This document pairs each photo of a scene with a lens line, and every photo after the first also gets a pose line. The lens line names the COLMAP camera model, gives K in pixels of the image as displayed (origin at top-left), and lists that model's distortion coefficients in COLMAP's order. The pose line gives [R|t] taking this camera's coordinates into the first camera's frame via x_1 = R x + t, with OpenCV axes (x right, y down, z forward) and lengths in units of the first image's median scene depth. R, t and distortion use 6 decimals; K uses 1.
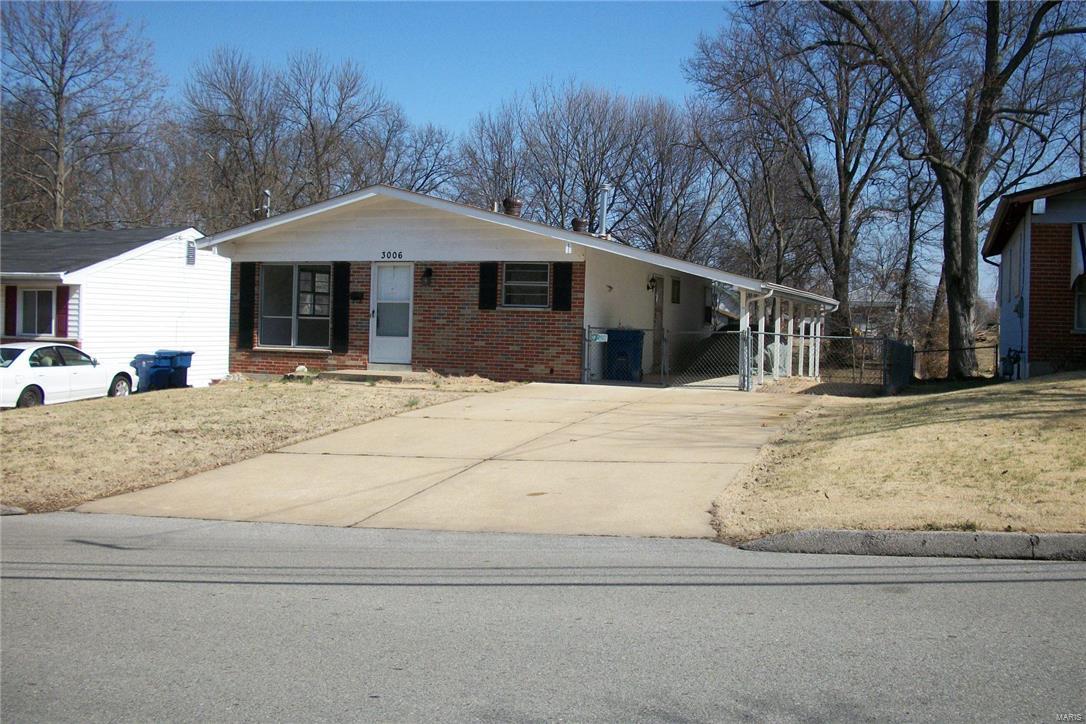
lens RADIAL K [[1130.5, 0, 567.4], [0, 1130.5, 358.0], [0, 0, 1]] dist [-0.255622, 0.346812]
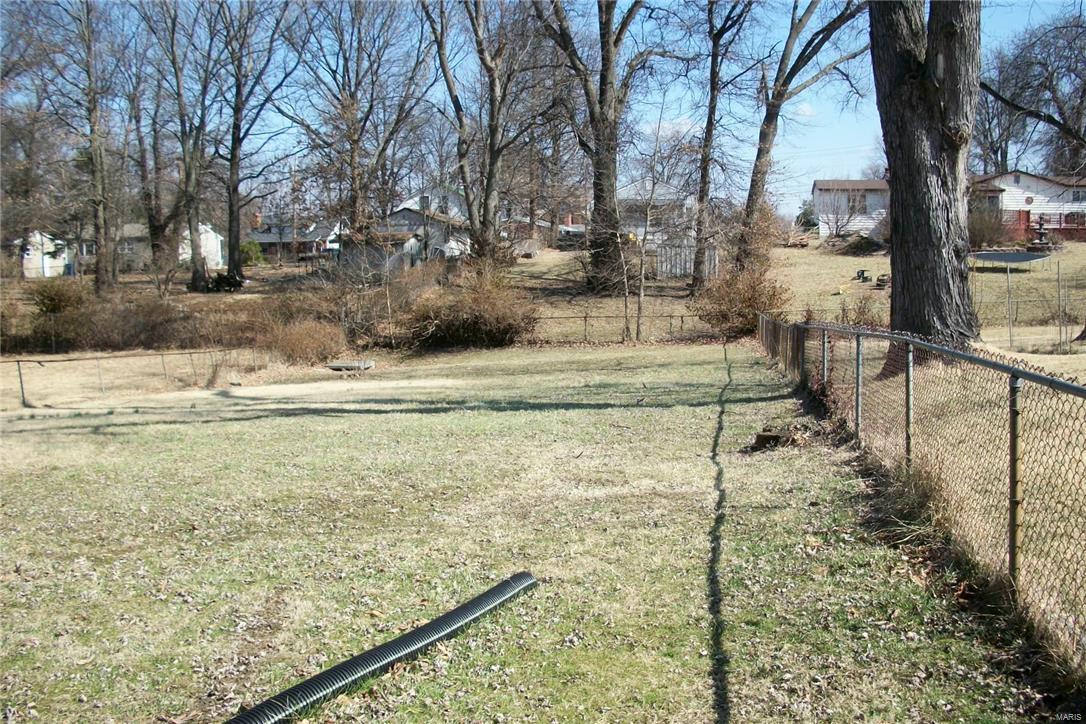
lens RADIAL K [[1130.5, 0, 567.4], [0, 1130.5, 358.0], [0, 0, 1]] dist [-0.255622, 0.346812]
pose [[0.980924, -0.045846, 0.188907, 0.101052], [0.031513, 0.996440, 0.078195, -0.006863], [-0.191820, -0.070750, 0.978877, 0.375983]]
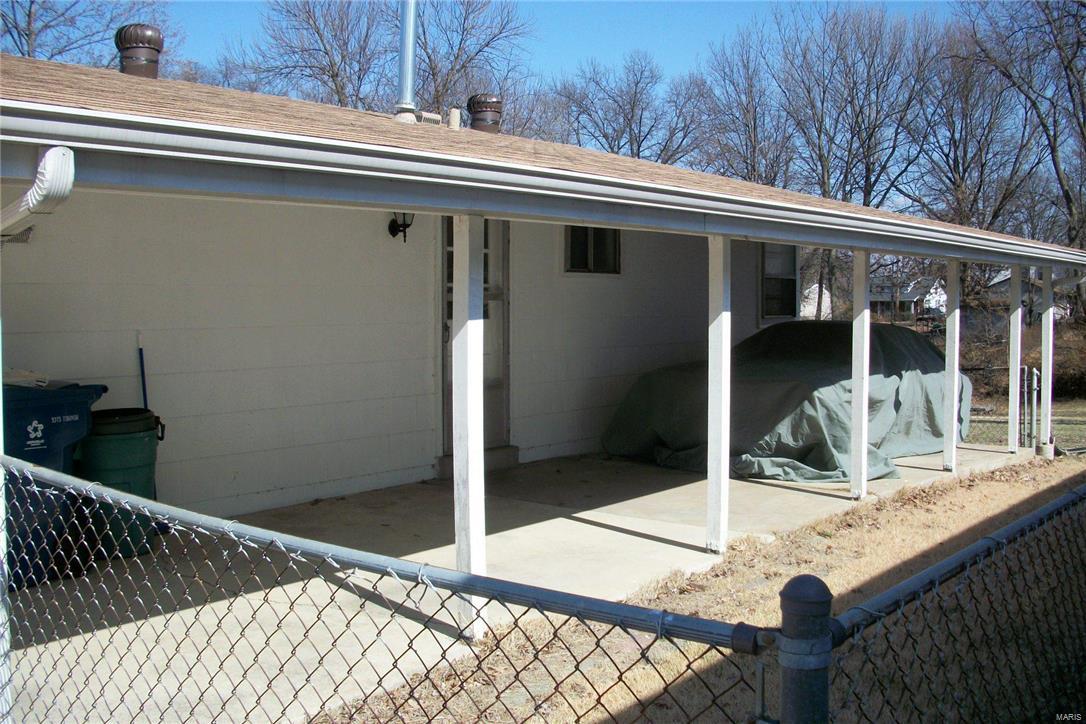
lens RADIAL K [[1130.5, 0, 567.4], [0, 1130.5, 358.0], [0, 0, 1]] dist [-0.255622, 0.346812]
pose [[0.950911, -0.010419, -0.309290, 0.071944], [0.016905, 0.999690, 0.018299, -0.011053], [0.309004, -0.022629, 0.950792, 0.220085]]
